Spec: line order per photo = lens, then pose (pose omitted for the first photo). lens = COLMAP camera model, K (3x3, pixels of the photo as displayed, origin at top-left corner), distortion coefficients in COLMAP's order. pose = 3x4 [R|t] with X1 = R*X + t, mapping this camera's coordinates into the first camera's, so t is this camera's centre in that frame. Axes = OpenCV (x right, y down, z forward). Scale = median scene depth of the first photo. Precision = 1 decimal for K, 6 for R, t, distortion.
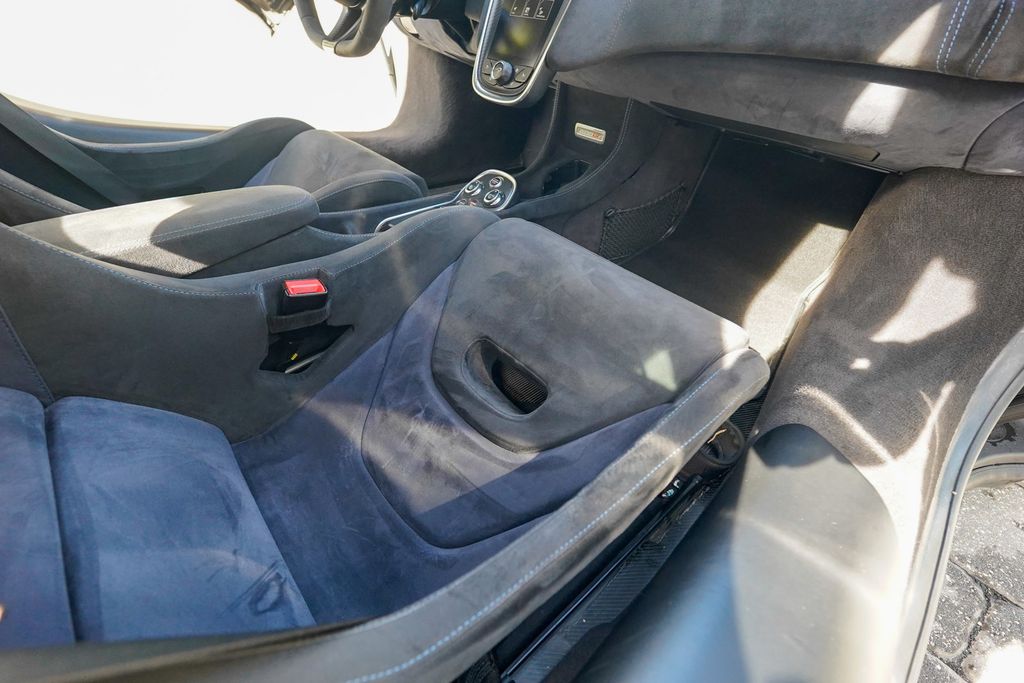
lens RADIAL K [[471.1, 0, 503.6], [0, 471.1, 342.3], [0, 0, 1]] dist [-0.022198, 0.013881]
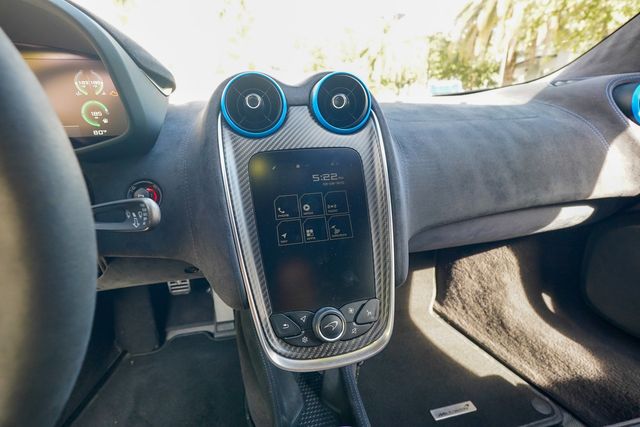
lens RADIAL K [[292.3, 0, 317.2], [0, 292.3, 215.7], [0, 0, 1]] dist [-0.017806, 0.010286]
pose [[0.477249, -0.300098, 0.825939, -0.232127], [0.585901, 0.809158, -0.044548, -0.539638], [-0.654946, 0.505178, 0.561997, 0.557611]]
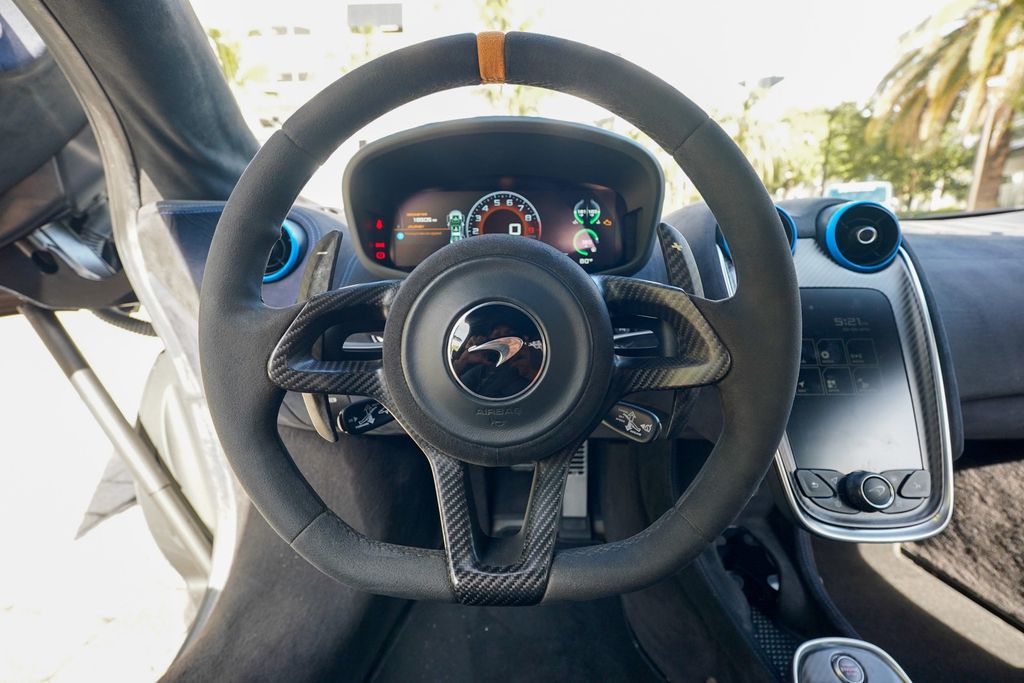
lens RADIAL K [[467.8, 0, 507.5], [0, 467.8, 345.0], [0, 0, 1]] dist [-0.017806, 0.010286]
pose [[0.667888, -0.174816, 0.723440, -0.508178], [0.486349, 0.838293, -0.246433, -0.619749], [-0.563374, 0.516434, 0.644907, 0.627379]]
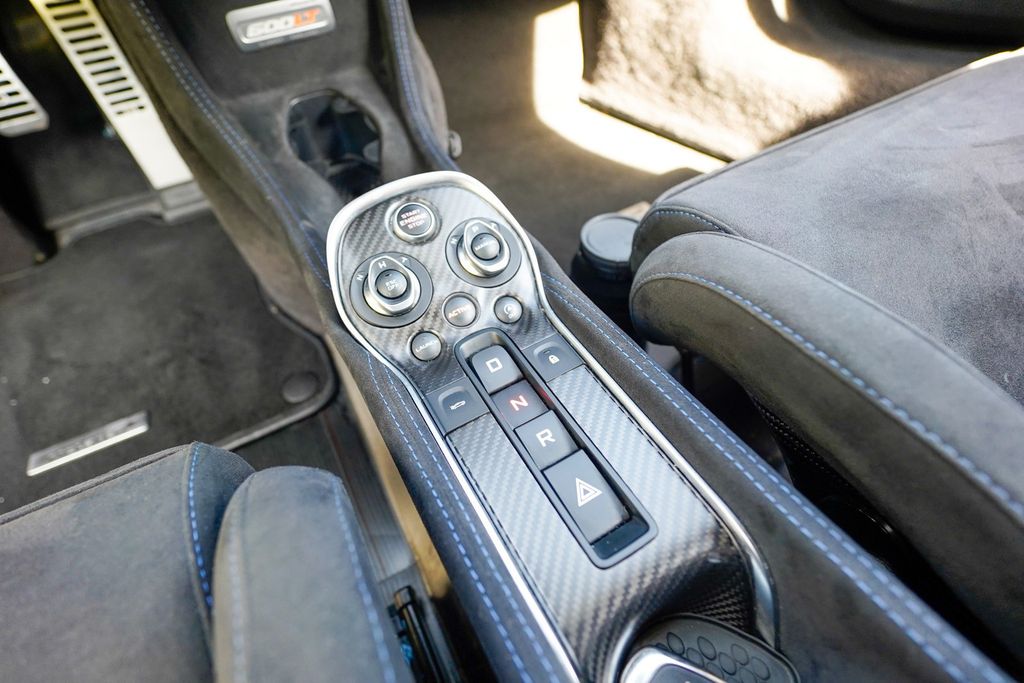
lens RADIAL K [[471.1, 0, 503.6], [0, 471.1, 342.3], [0, 0, 1]] dist [-0.022198, 0.013881]
pose [[0.195714, -0.770791, 0.606282, -0.227090], [0.671141, 0.556052, 0.490280, -0.364953], [-0.715028, 0.310946, 0.626137, 0.707188]]
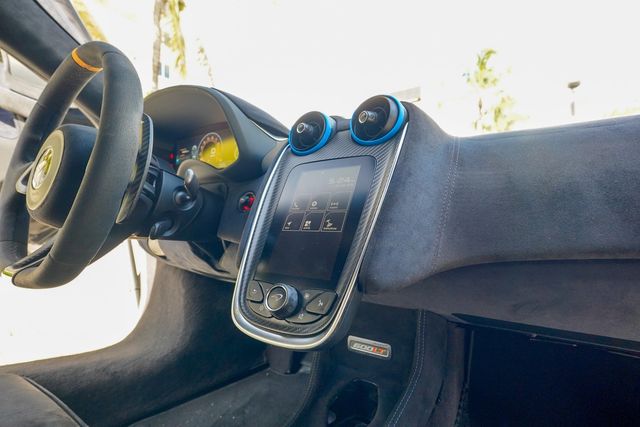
lens RADIAL K [[294.4, 0, 314.7], [0, 294.4, 214.0], [0, 0, 1]] dist [-0.022198, 0.013881]
pose [[0.959413, 0.000983, 0.282003, -0.058714], [0.184231, 0.754917, -0.629412, -0.313600], [-0.213507, 0.655820, 0.724096, 0.481598]]
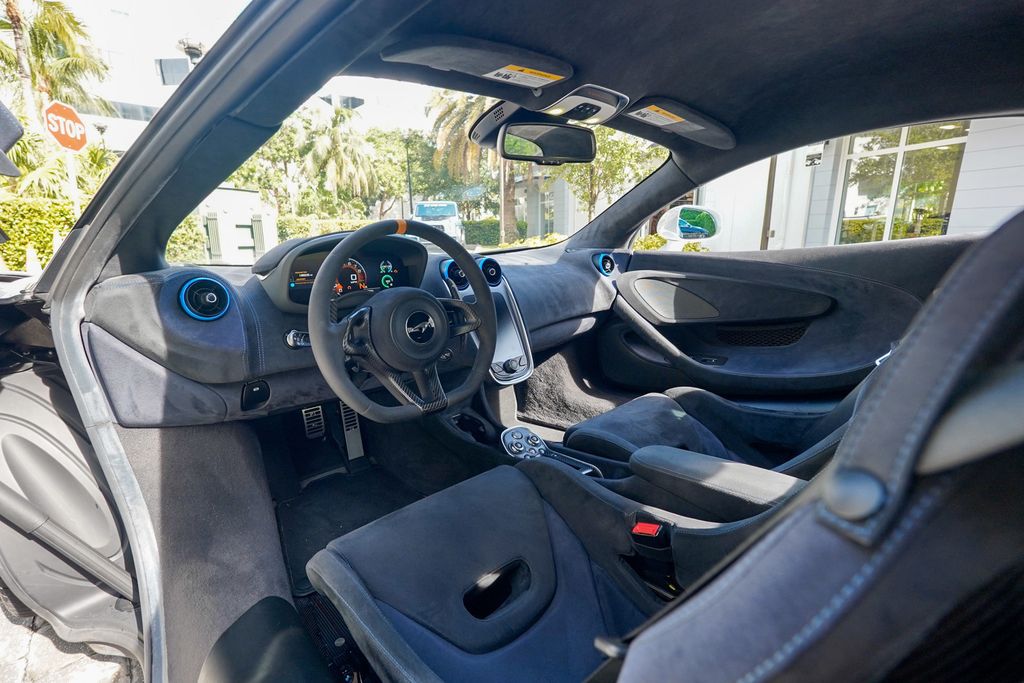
lens RADIAL K [[467.2, 0, 504.5], [0, 467.2, 344.3], [0, 0, 1]] dist [-0.027528, 0.014295]
pose [[-0.037942, -0.223685, 0.973923, -1.144902], [0.655874, 0.729740, 0.193154, -0.732183], [-0.753916, 0.646099, 0.119021, 0.622106]]
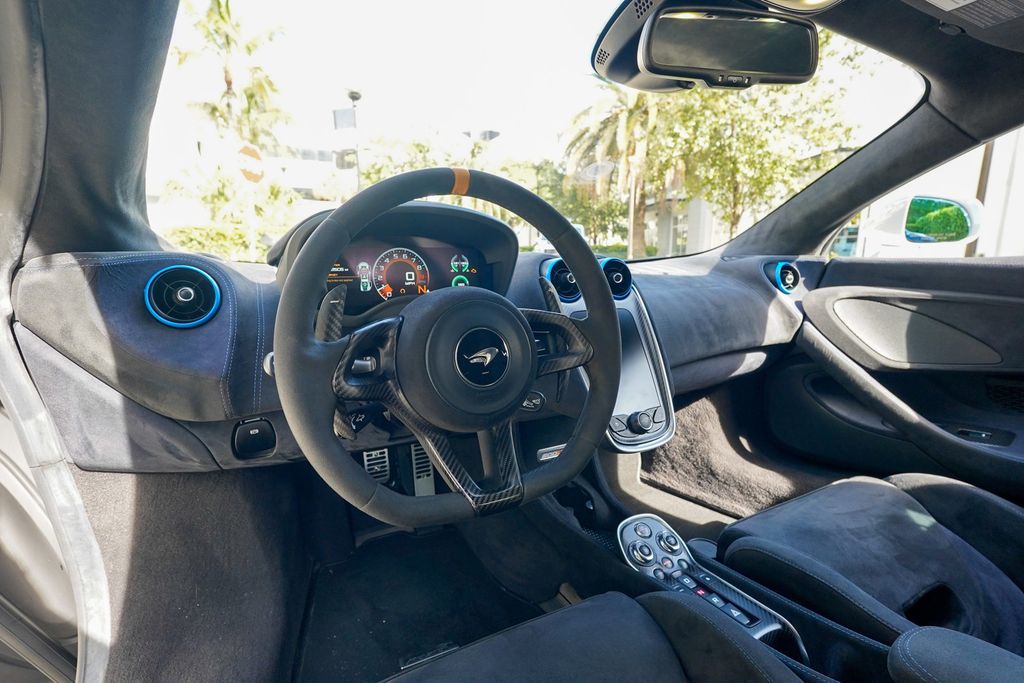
lens RADIAL K [[467.2, 0, 504.5], [0, 467.2, 344.3], [0, 0, 1]] dist [-0.027528, 0.014295]
pose [[0.222436, -0.167684, 0.960419, -0.757862], [0.634232, 0.773051, -0.011919, -0.680789], [-0.740454, 0.611780, 0.278304, 0.660709]]
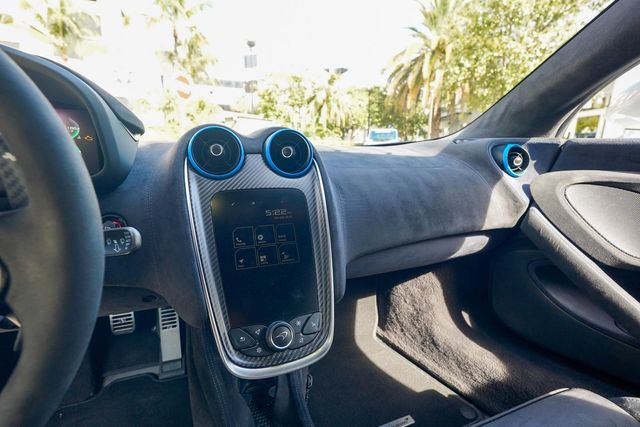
lens RADIAL K [[292.4, 0, 315.9], [0, 292.4, 214.0], [0, 0, 1]] dist [-0.023384, 0.012942]
pose [[0.328430, -0.187898, 0.925650, -0.300354], [0.600497, 0.797994, -0.051077, -0.528124], [-0.729066, 0.572626, 0.374917, 0.524404]]
